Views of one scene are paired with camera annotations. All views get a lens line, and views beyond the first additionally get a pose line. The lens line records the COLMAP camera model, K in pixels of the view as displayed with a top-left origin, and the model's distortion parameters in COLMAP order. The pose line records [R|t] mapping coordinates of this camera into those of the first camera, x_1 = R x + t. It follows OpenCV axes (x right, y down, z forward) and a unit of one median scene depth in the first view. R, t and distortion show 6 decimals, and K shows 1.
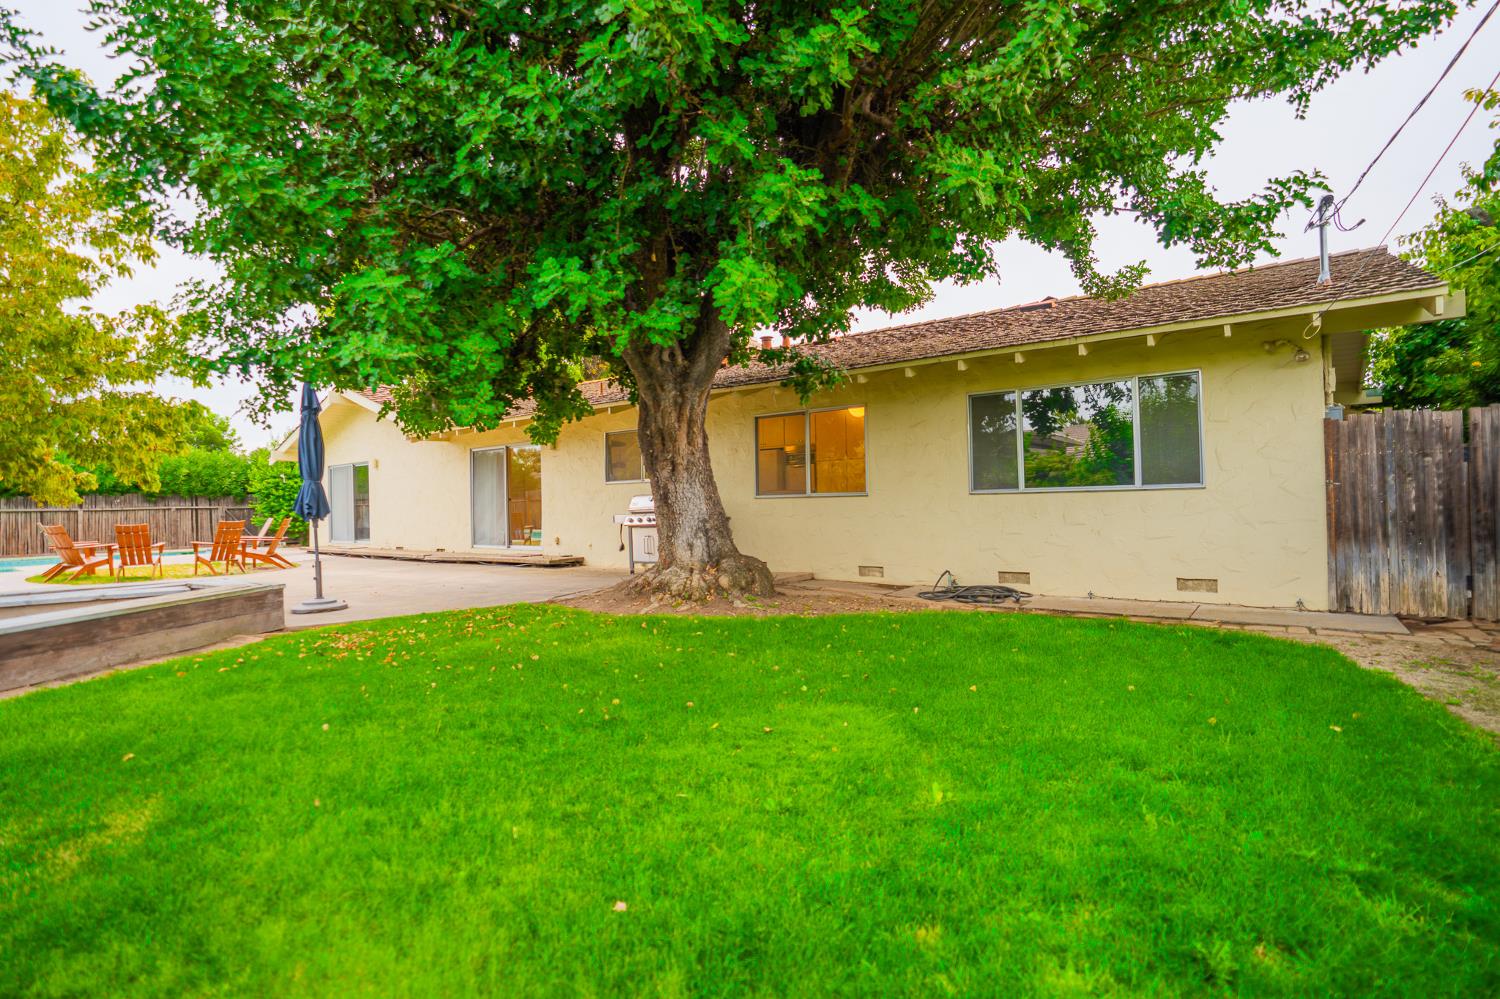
lens RADIAL K [[771.5, 0, 754.3], [0, 771.5, 488.4], [0, 0, 1]] dist [-0.000652, 0.004142]
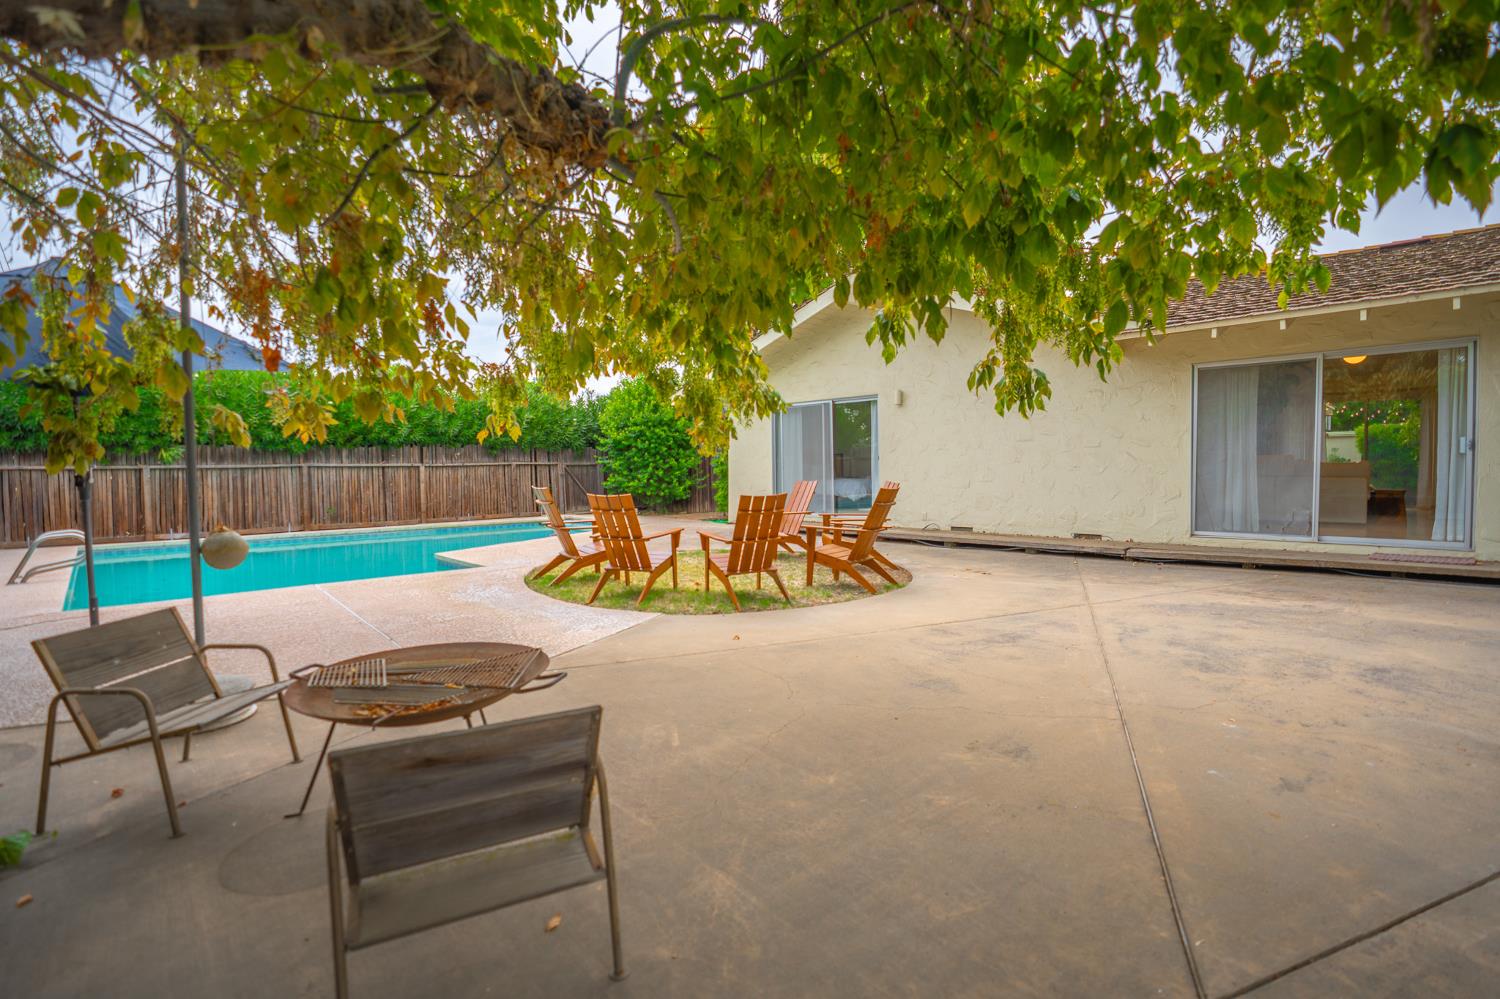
lens RADIAL K [[693.6, 0, 764.2], [0, 693.6, 501.4], [0, 0, 1]] dist [-0.060881, 0.018159]
pose [[0.997415, 0.013629, -0.070558, -0.718498], [-0.008544, 0.997377, 0.071879, 0.018160], [0.071353, -0.071091, 0.994915, 0.516477]]
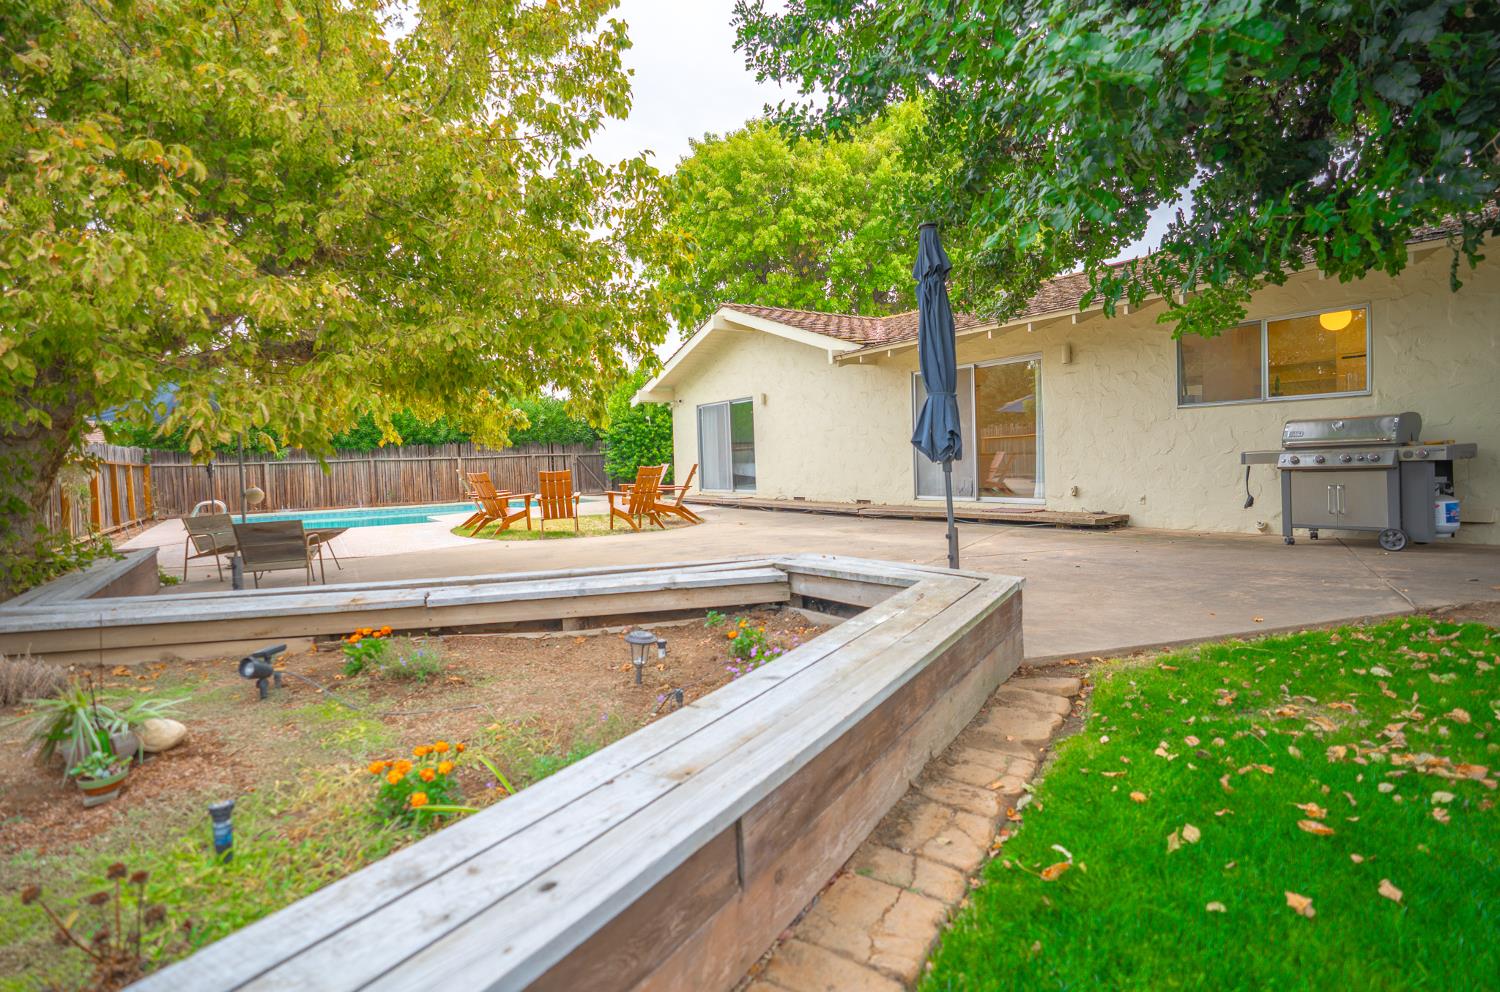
lens RADIAL K [[771.5, 0, 745.2], [0, 771.5, 481.4], [0, 0, 1]] dist [-0.000652, 0.004142]
pose [[0.954625, -0.001342, -0.297807, -0.328373], [0.019072, 0.998213, 0.056636, 0.012764], [0.297199, -0.059746, 0.952945, 0.234181]]
